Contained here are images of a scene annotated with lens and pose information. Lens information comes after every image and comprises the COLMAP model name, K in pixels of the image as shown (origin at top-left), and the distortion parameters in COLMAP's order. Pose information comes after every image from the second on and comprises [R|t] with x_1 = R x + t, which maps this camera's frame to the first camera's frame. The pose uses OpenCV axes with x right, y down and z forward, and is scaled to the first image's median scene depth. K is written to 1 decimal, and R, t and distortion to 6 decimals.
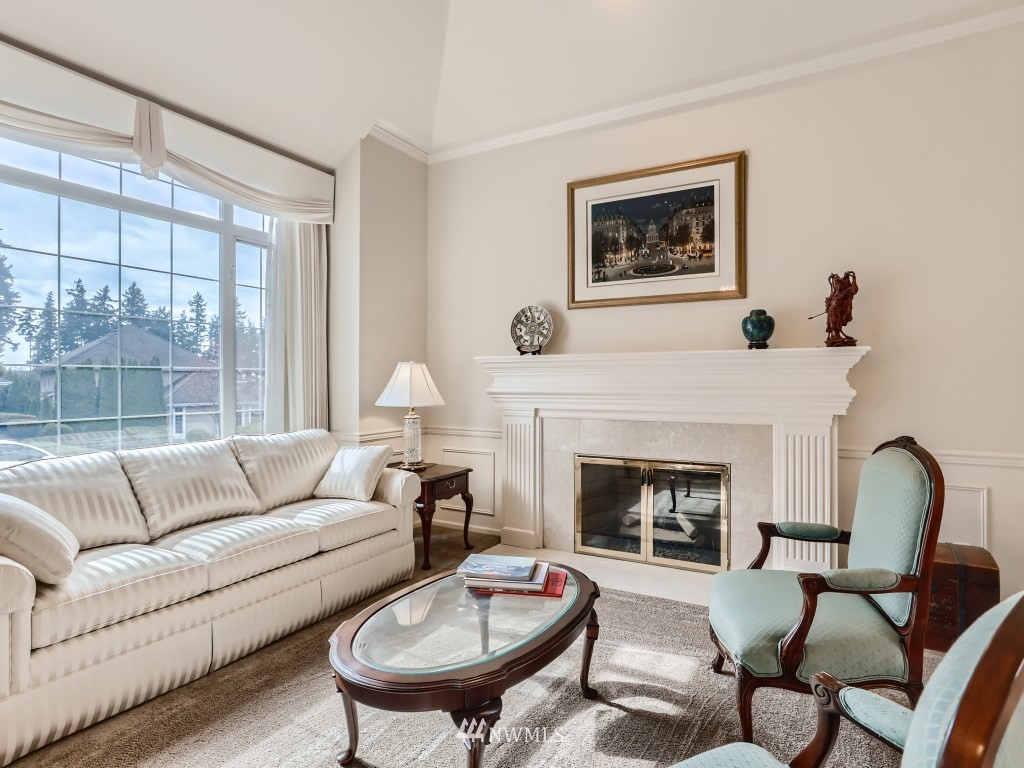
lens RADIAL K [[576.6, 0, 510.4], [0, 576.6, 382.7], [0, 0, 1]] dist [-0.042412, 0.025210]
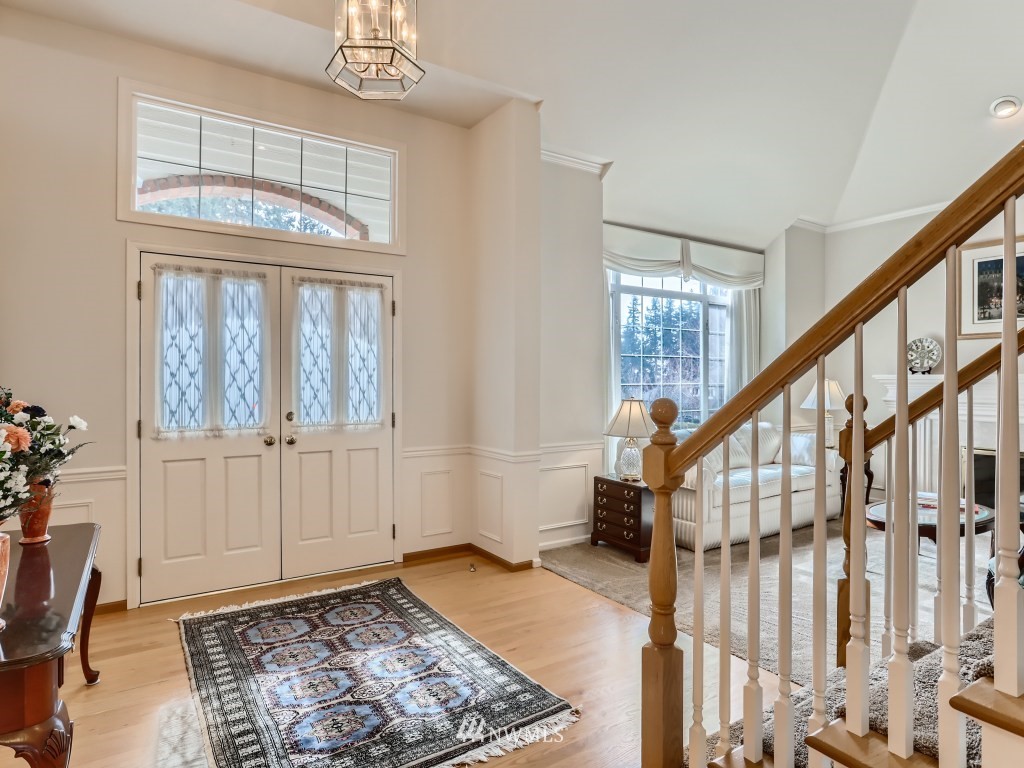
lens RADIAL K [[588.4, 0, 512.4], [0, 588.4, 383.4], [0, 0, 1]] dist [-0.025168, -0.001413]
pose [[0.896961, -0.002400, -0.442103, -0.228940], [0.003807, 0.999990, 0.002296, -0.034332], [0.442093, -0.003743, 0.896961, -0.665982]]
